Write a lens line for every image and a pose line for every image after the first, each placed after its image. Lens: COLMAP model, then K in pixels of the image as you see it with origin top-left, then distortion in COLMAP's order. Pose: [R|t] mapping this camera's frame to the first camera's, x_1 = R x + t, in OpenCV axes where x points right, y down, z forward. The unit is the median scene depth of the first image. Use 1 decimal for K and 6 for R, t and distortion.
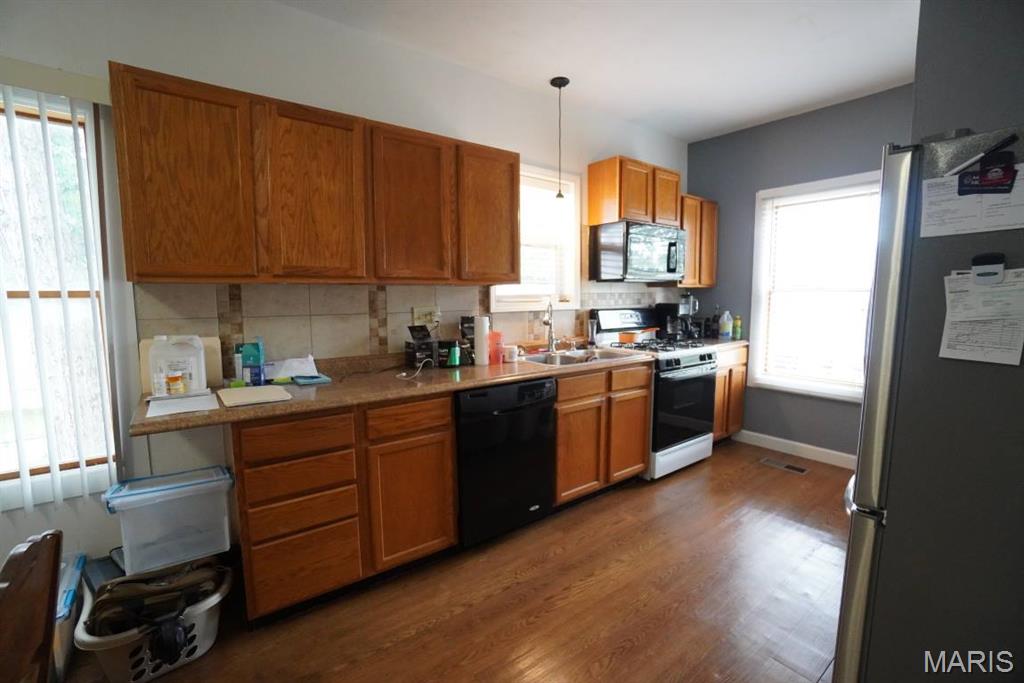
lens RADIAL K [[450.6, 0, 512.0], [0, 450.6, 341.5], [0, 0, 1]] dist [-0.043438, 0.001027]
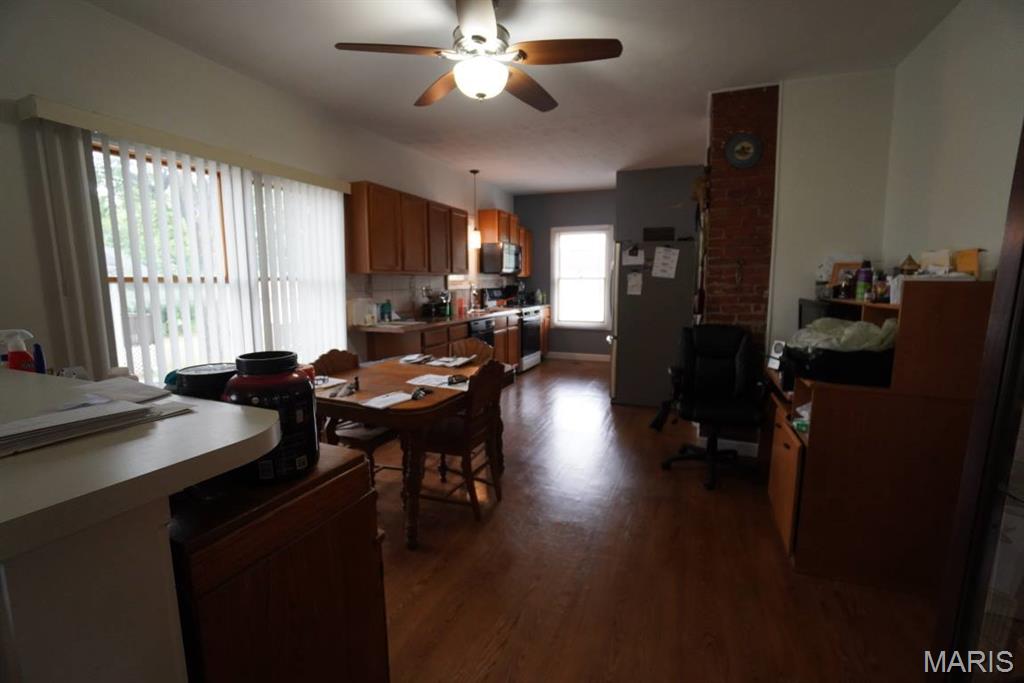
lens RADIAL K [[450.6, 0, 512.0], [0, 450.6, 341.5], [0, 0, 1]] dist [-0.043438, 0.001027]
pose [[0.859374, -0.067149, 0.506919, -0.756025], [0.054496, 0.997721, 0.039776, 0.089754], [-0.508435, -0.006557, 0.861076, -0.744698]]
